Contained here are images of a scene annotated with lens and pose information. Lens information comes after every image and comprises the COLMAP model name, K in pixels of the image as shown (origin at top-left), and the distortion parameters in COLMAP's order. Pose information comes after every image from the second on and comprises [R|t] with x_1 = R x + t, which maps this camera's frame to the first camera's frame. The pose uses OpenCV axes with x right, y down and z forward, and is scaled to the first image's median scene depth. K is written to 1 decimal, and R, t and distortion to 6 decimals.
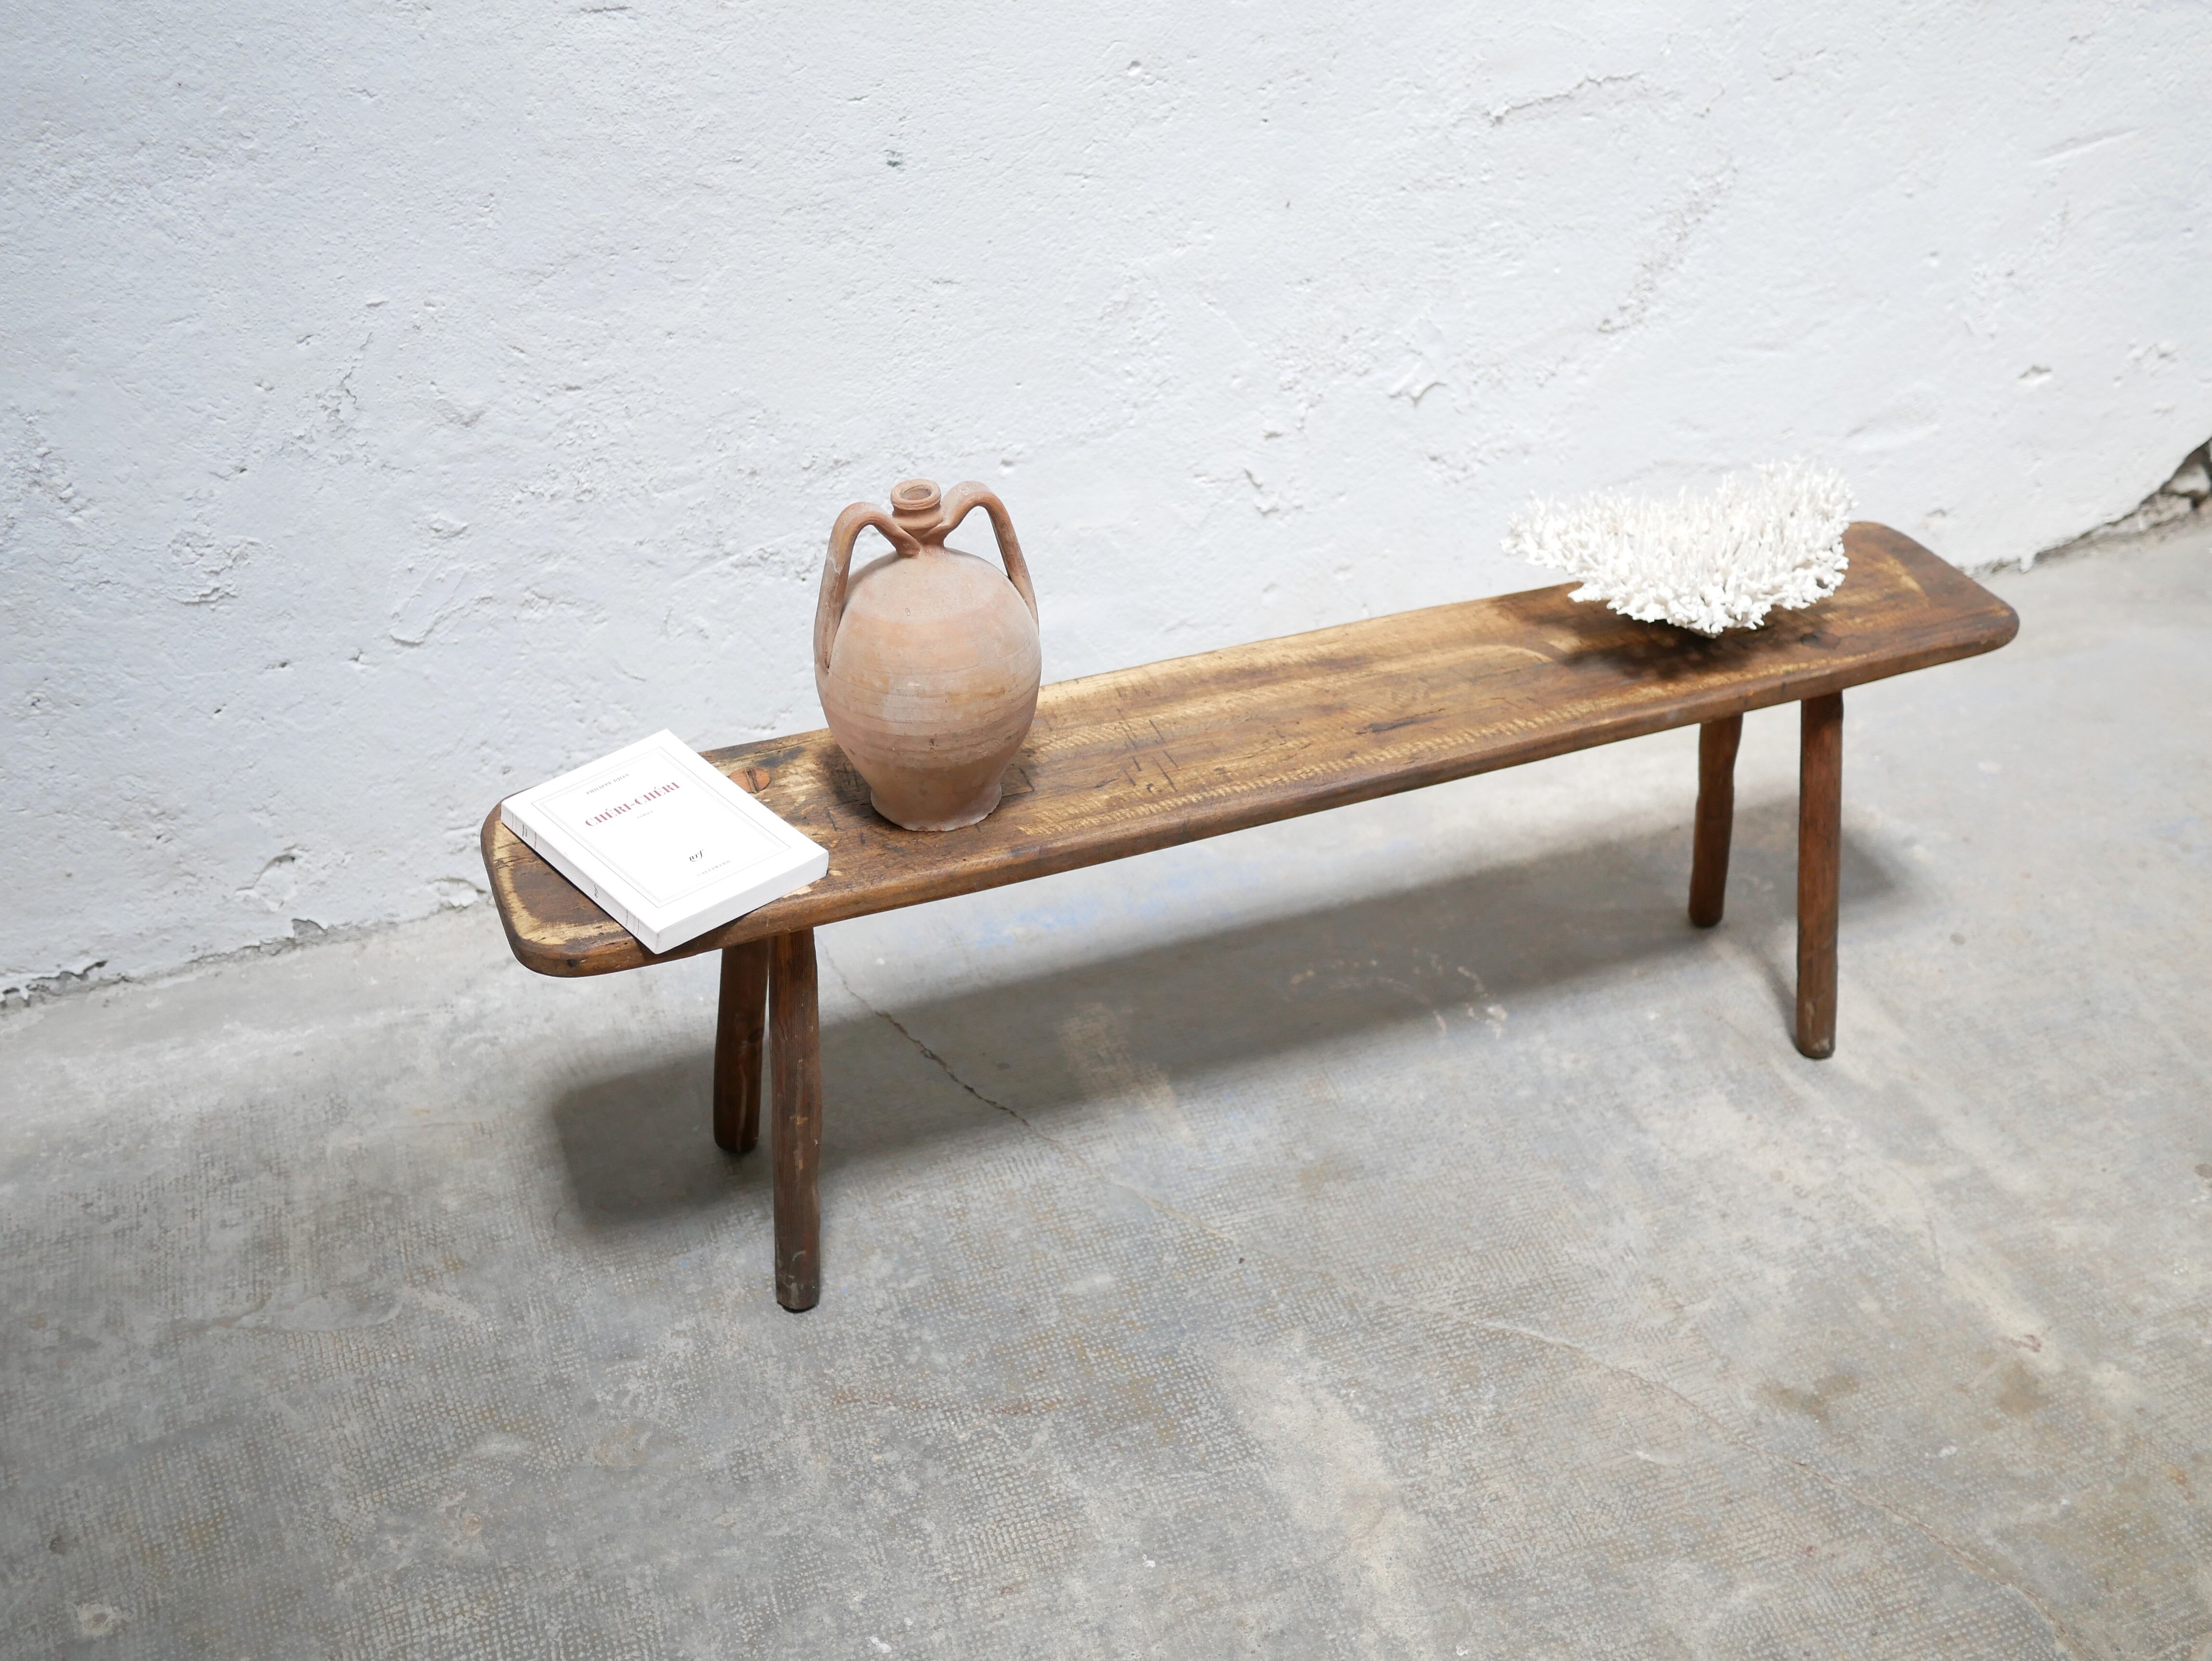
lens RADIAL K [[2517.3, 0, 1112.1], [0, 2517.3, 818.0], [0, 0, 1]] dist [-0.011029, 0.000000]
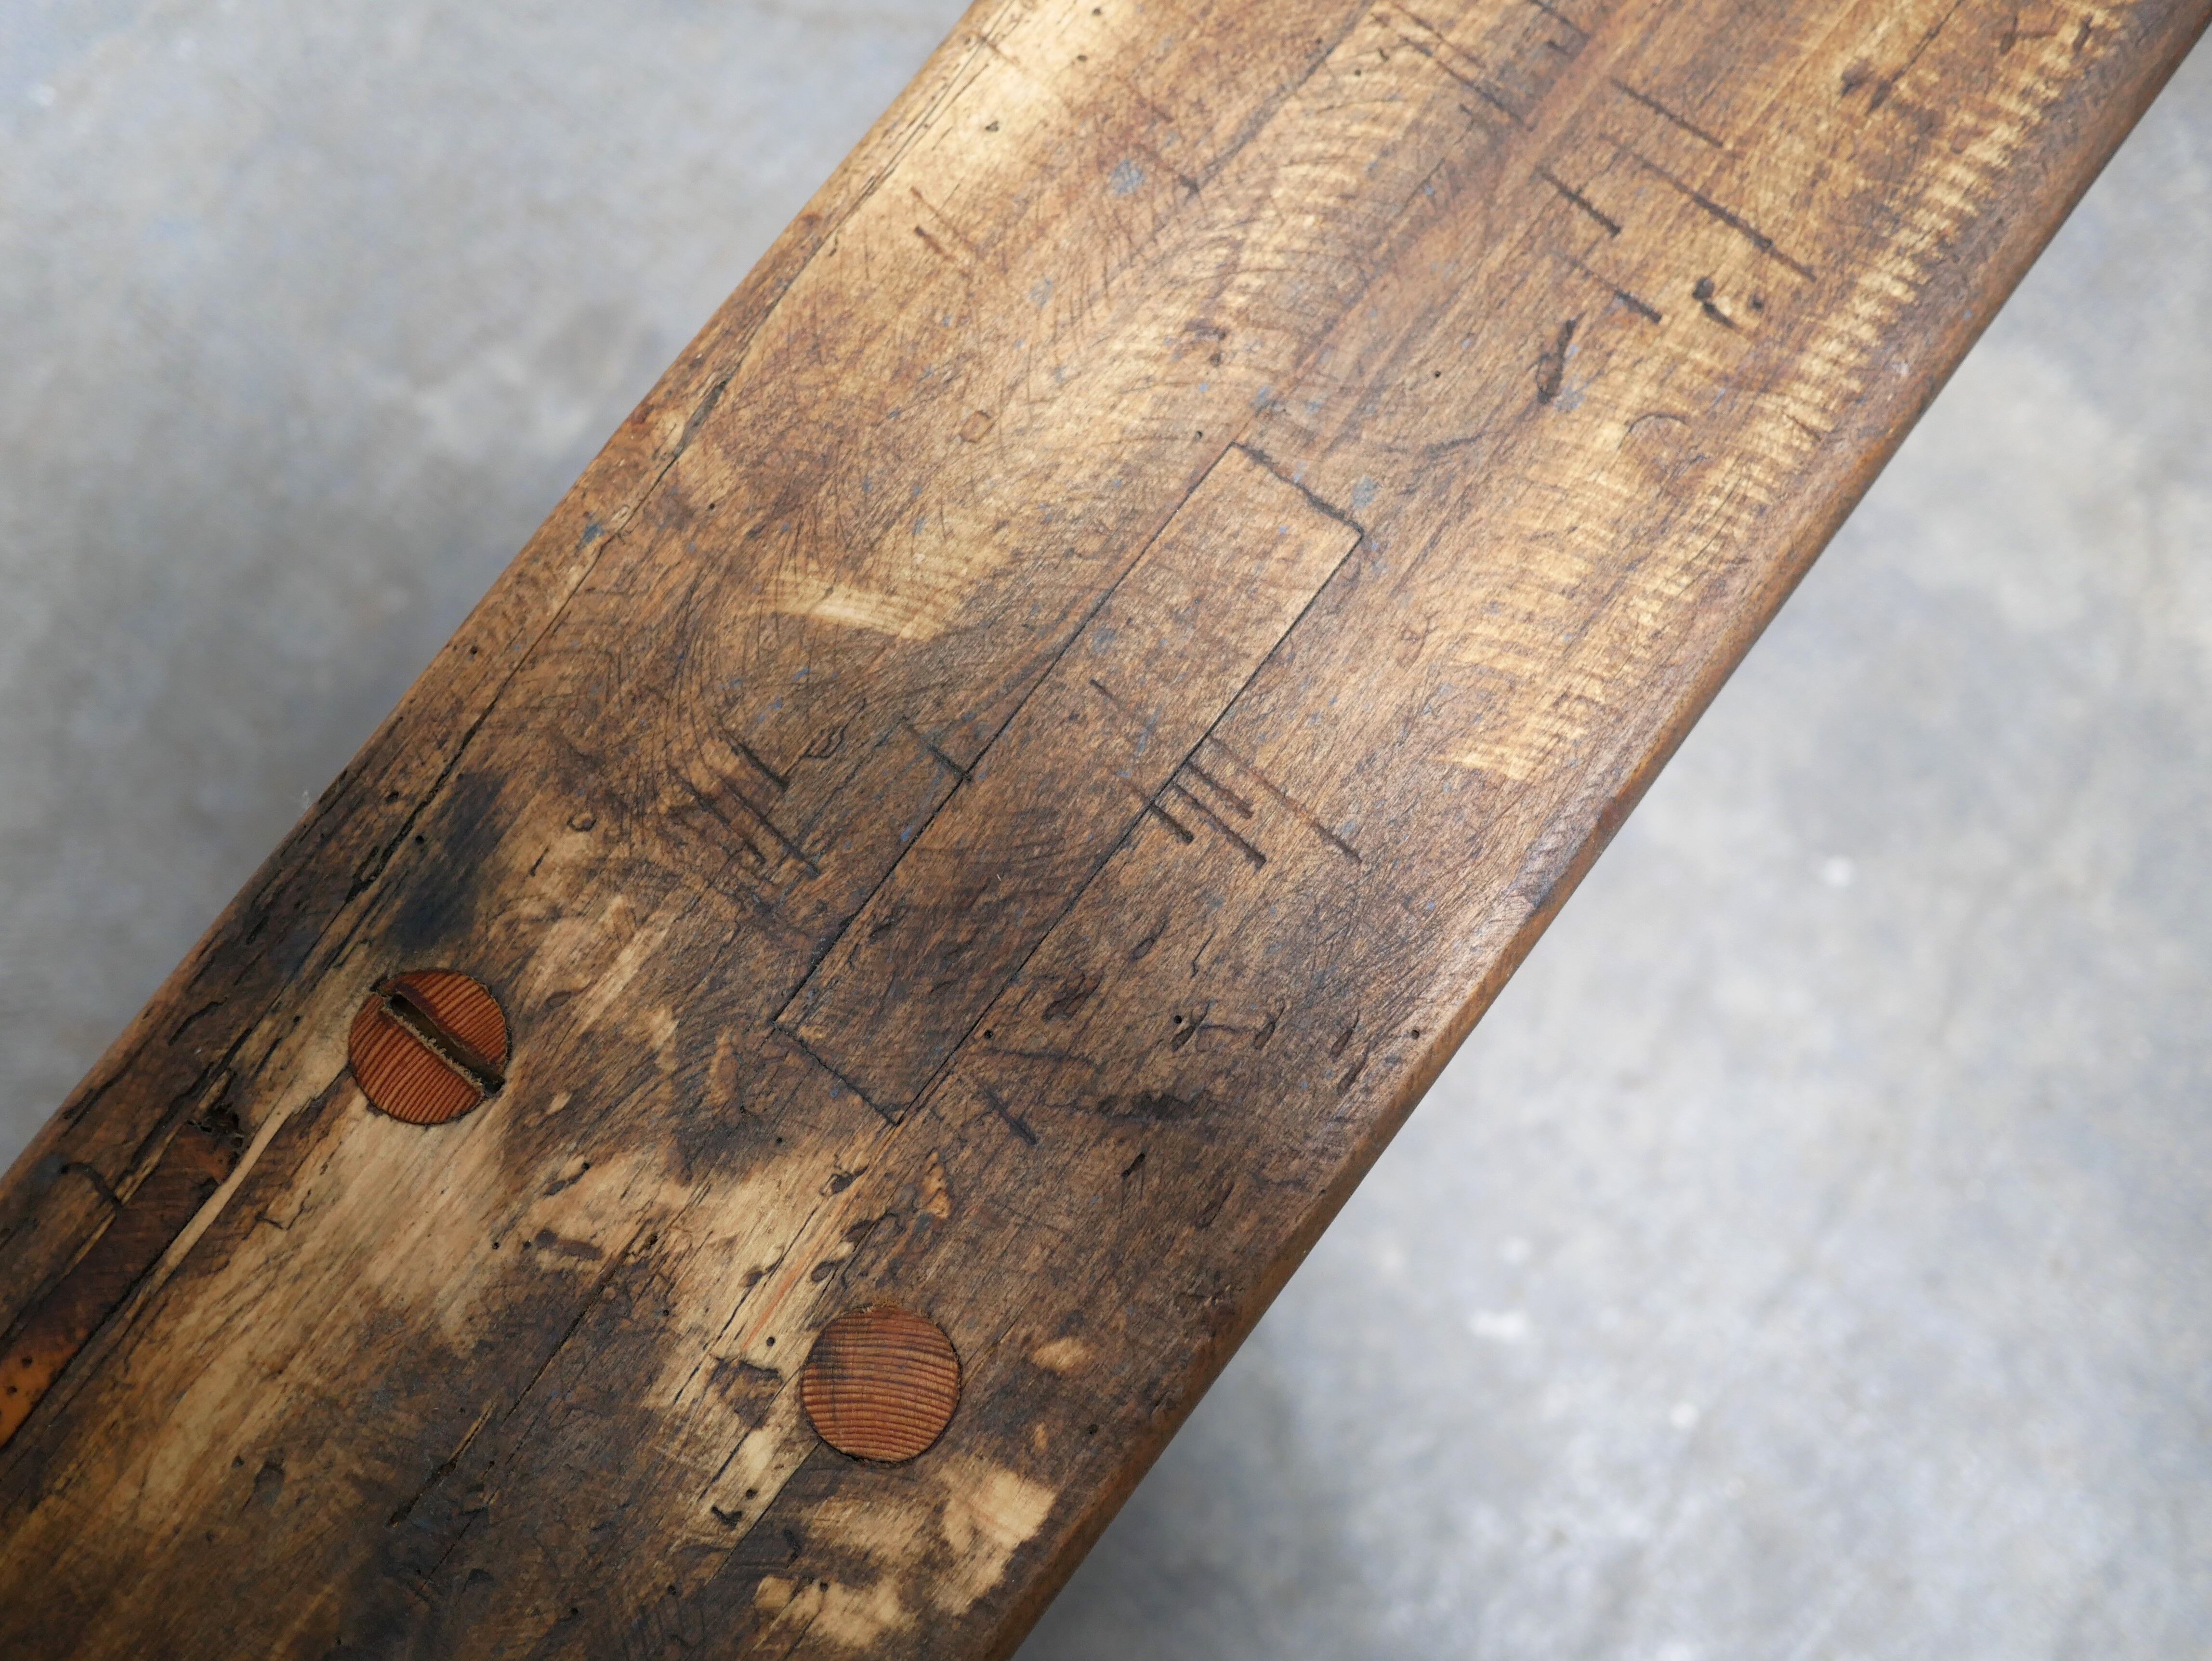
lens RADIAL K [[2517.3, 0, 1110.4], [0, 2517.3, 817.7], [0, 0, 1]] dist [-0.011029, 0.000000]
pose [[0.845006, -0.531922, 0.054993, -0.109006], [0.345497, 0.621541, 0.703078, -0.092887], [-0.408163, -0.575105, 0.708983, 0.609544]]
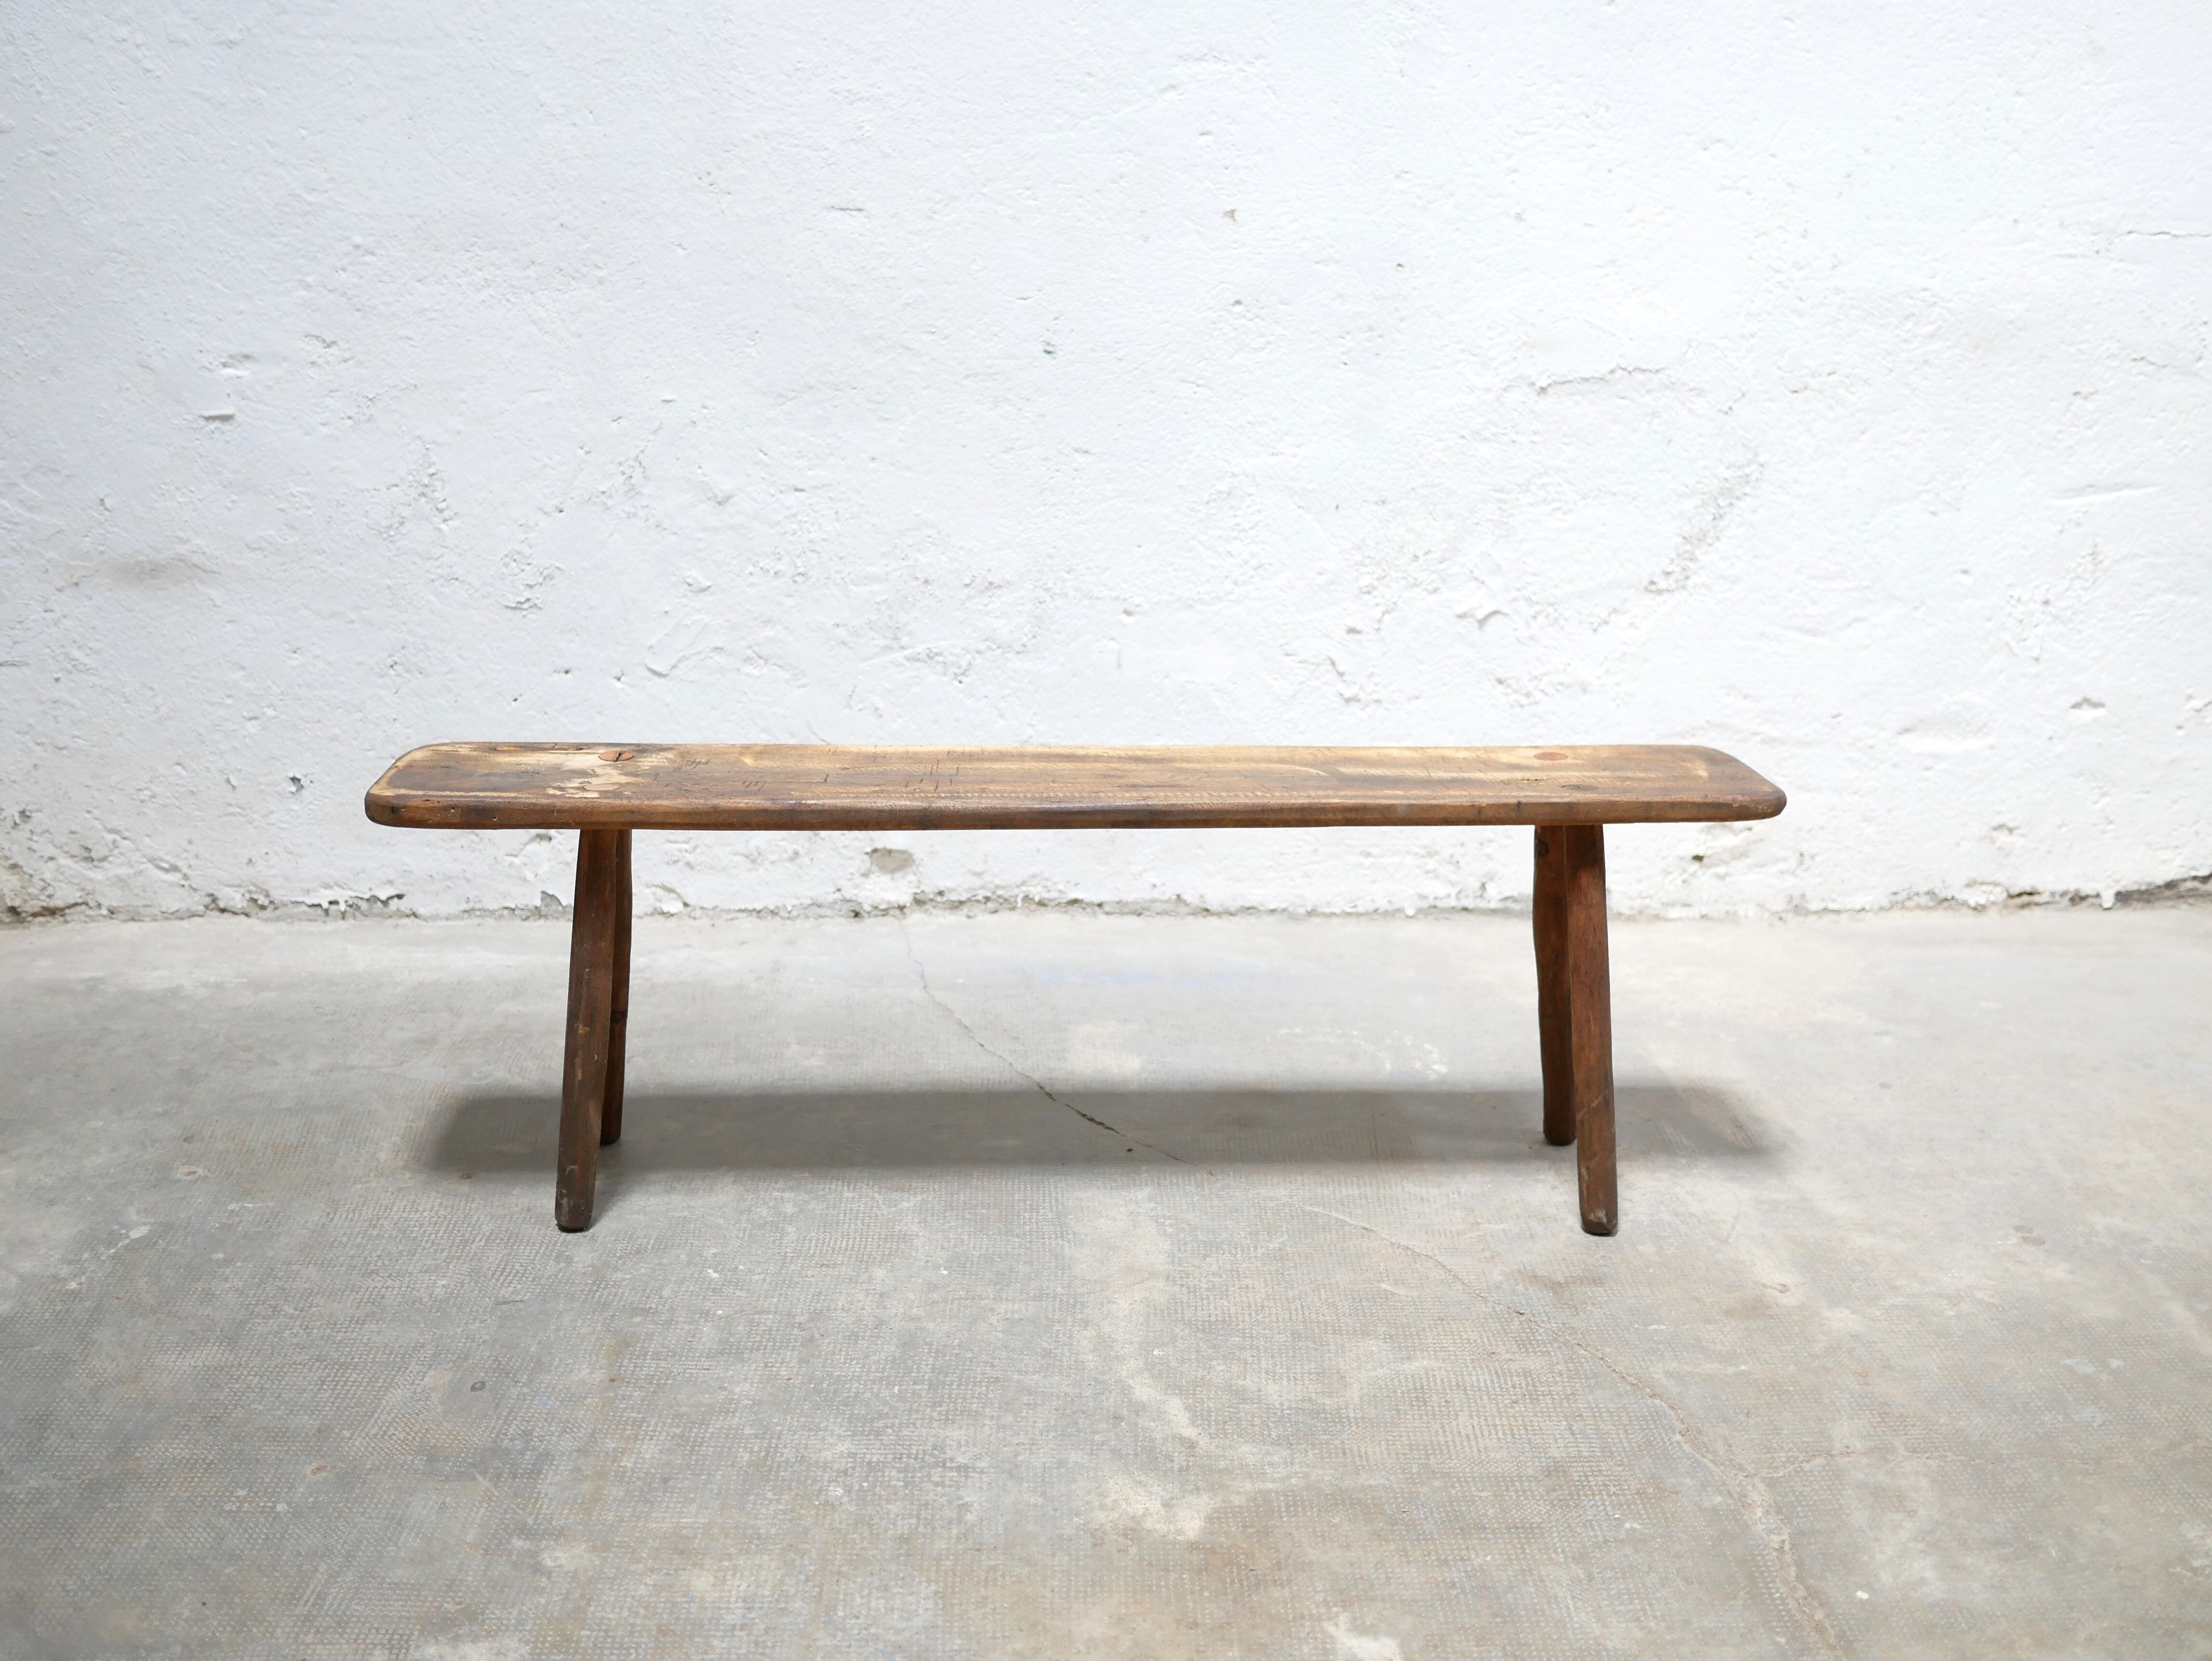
lens RADIAL K [[2517.3, 0, 1111.0], [0, 2517.3, 801.9], [0, 0, 1]] dist [-0.011029, 0.000000]
pose [[0.951209, 0.093684, -0.293981, 0.365036], [-0.191163, 0.926832, -0.323171, 0.395907], [0.242195, 0.363602, 0.899519, -0.131254]]
